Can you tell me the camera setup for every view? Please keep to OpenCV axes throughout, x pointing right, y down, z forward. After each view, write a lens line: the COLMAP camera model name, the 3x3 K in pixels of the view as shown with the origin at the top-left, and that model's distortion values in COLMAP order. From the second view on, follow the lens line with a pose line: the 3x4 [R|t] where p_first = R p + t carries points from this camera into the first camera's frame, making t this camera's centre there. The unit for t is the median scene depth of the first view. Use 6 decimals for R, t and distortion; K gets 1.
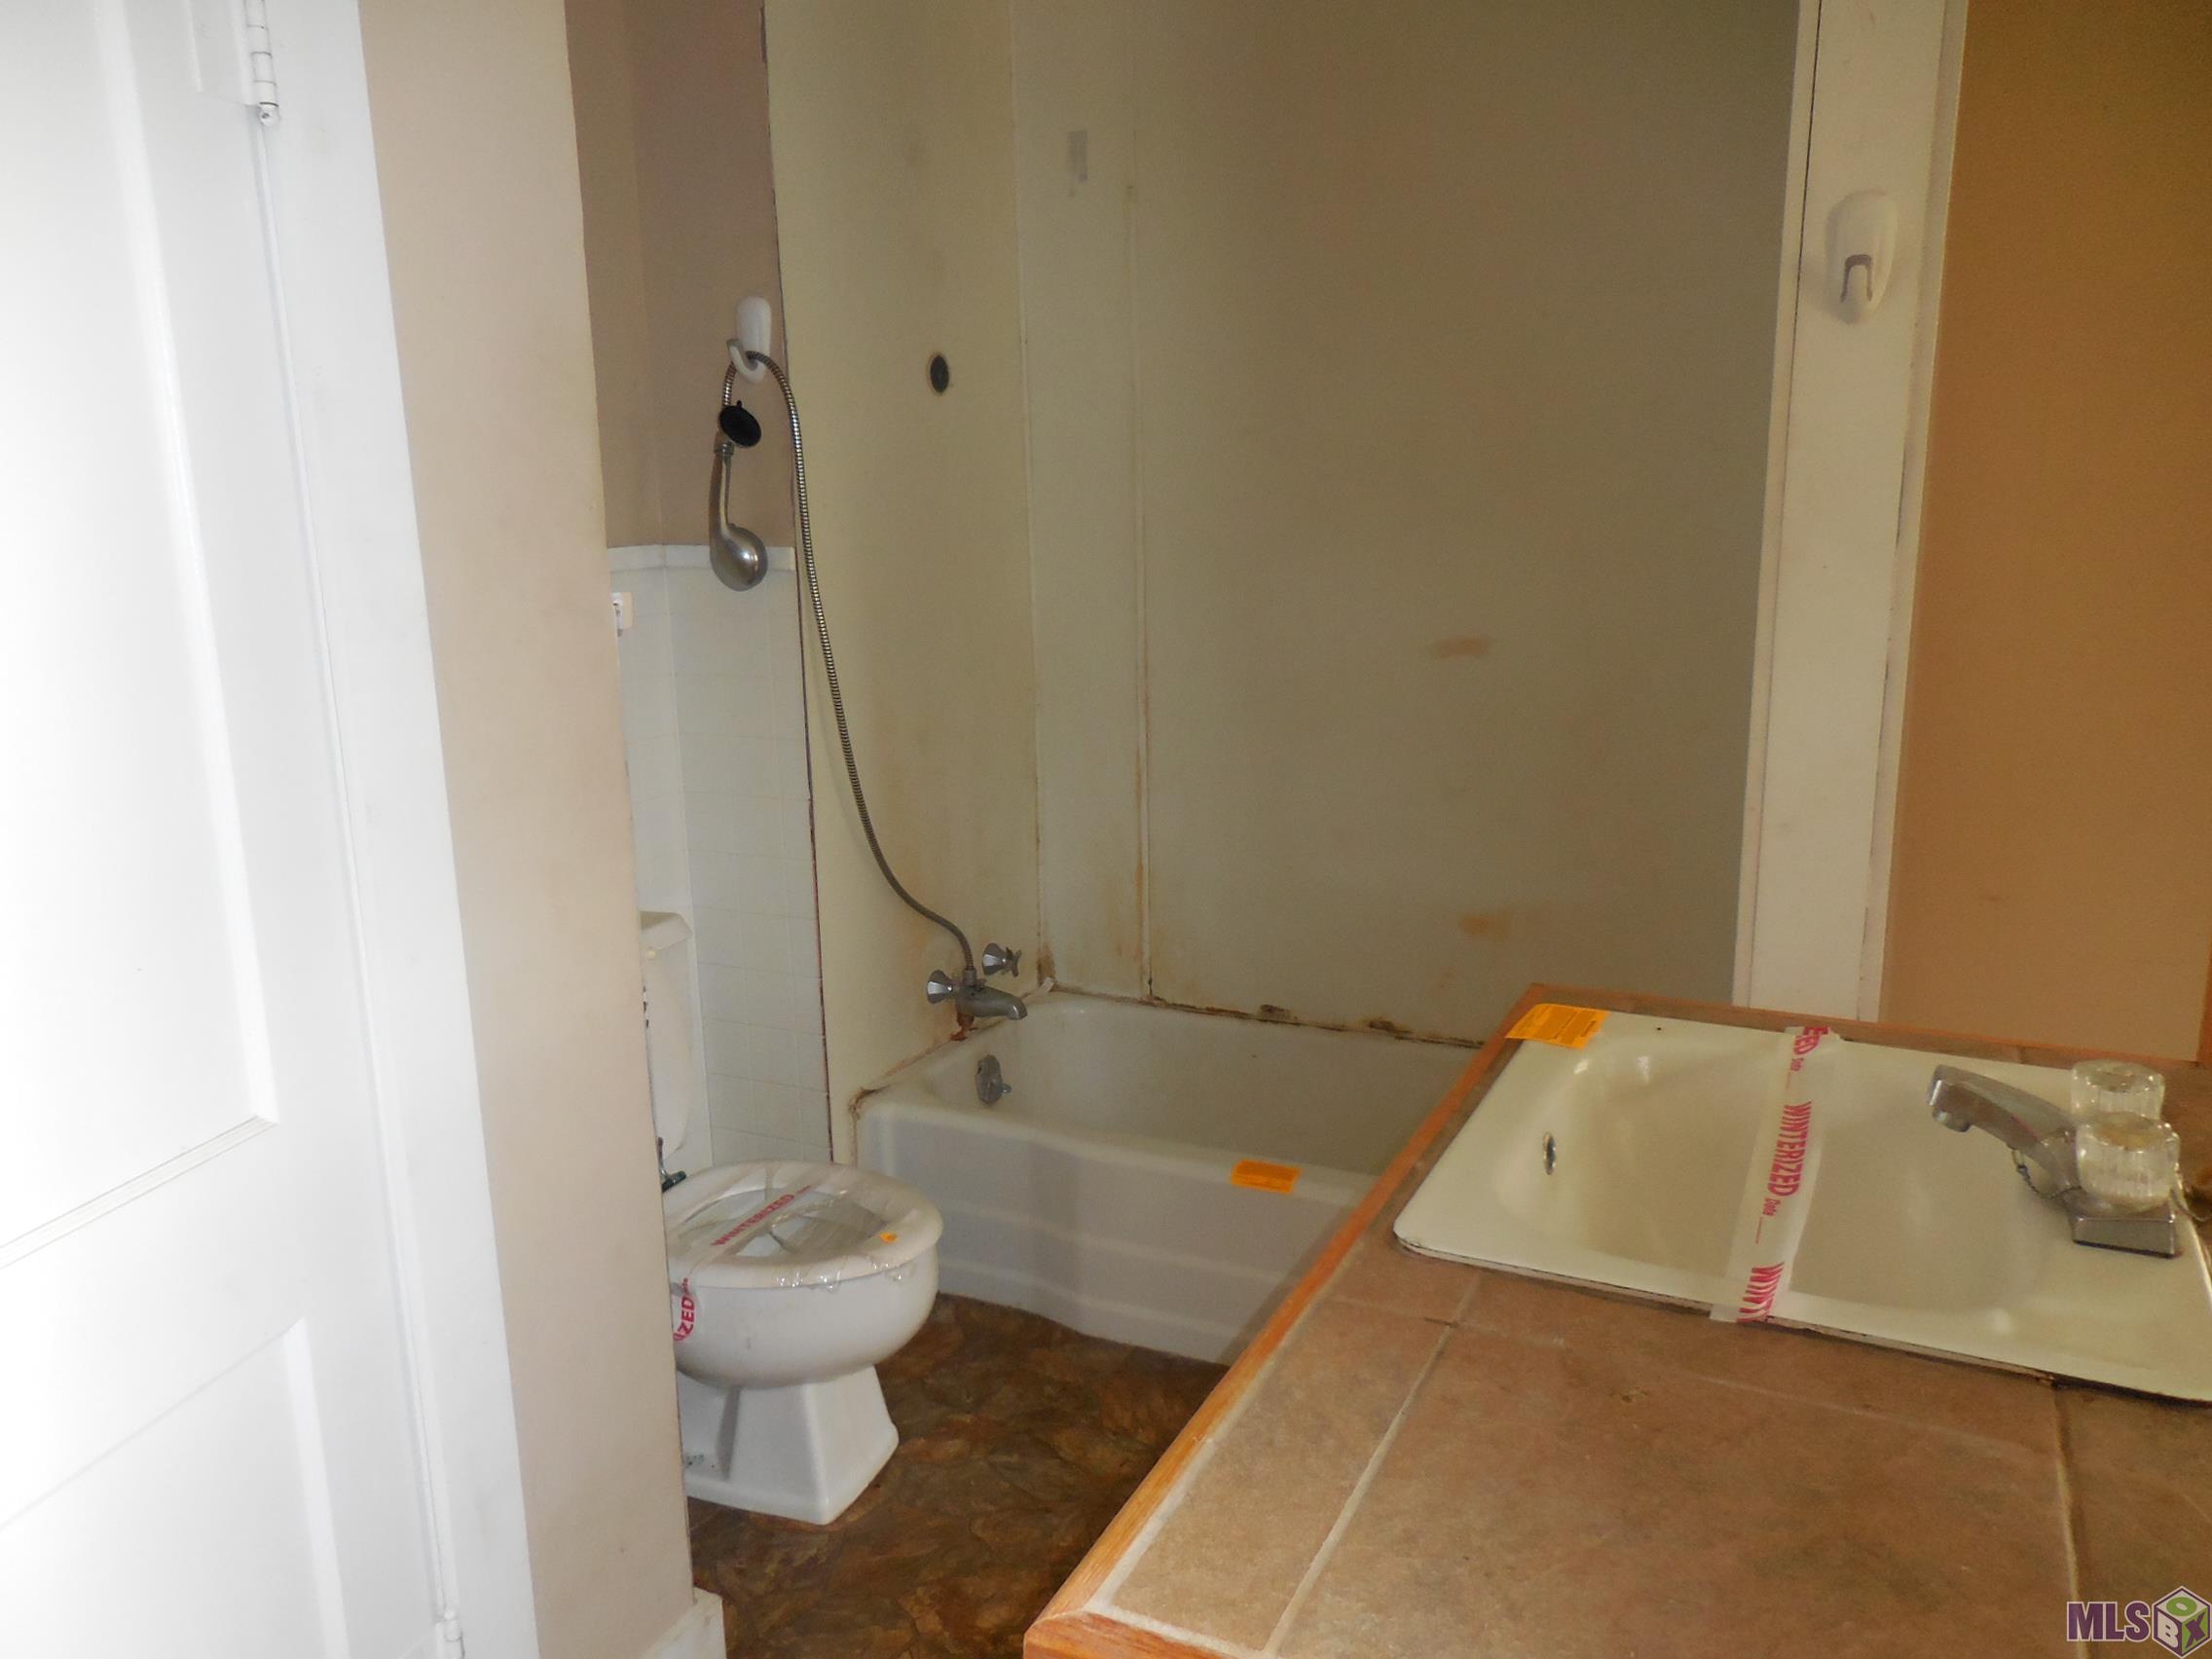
lens RADIAL K [[1697.2, 0, 1093.6], [0, 1697.2, 832.5], [0, 0, 1]] dist [-0.001592, 0.006762]
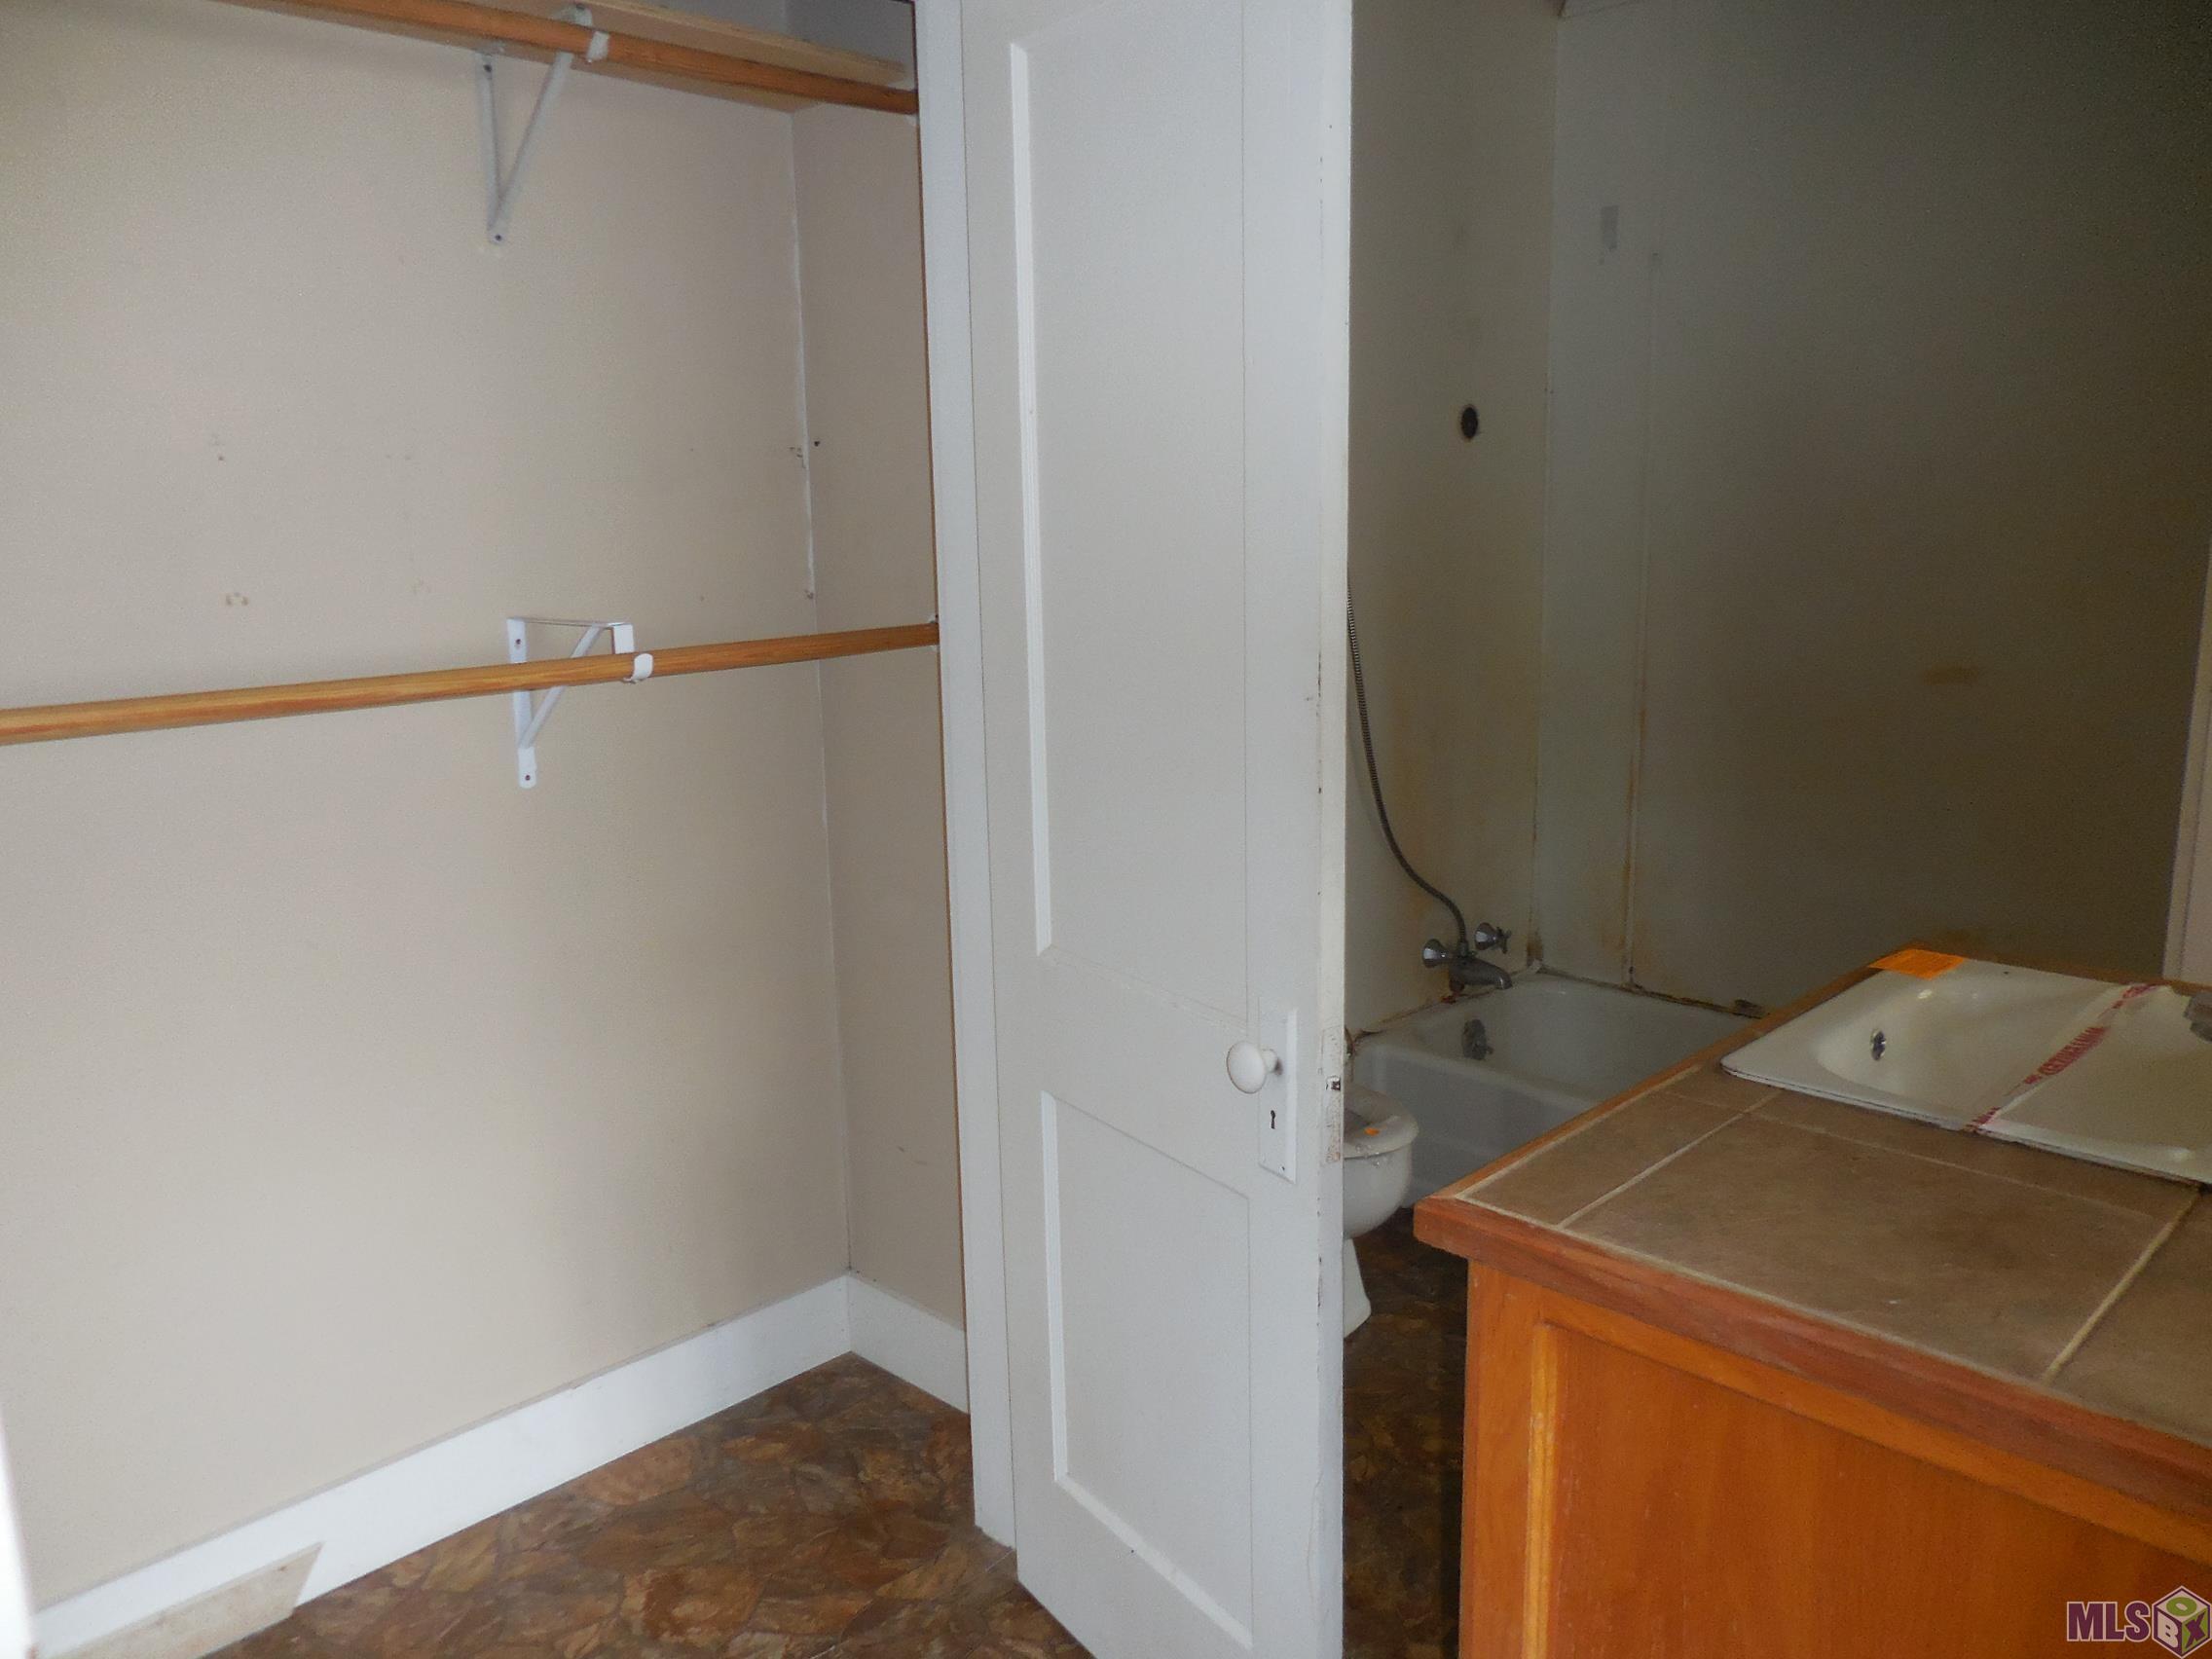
lens RADIAL K [[1697.2, 0, 1105.0], [0, 1697.2, 819.2], [0, 0, 1]] dist [-0.001592, 0.006762]
pose [[0.952550, 0.059938, -0.298421, 0.033241], [-0.066917, 0.997671, -0.013211, 0.029617], [0.296934, 0.032554, 0.954343, -0.164215]]
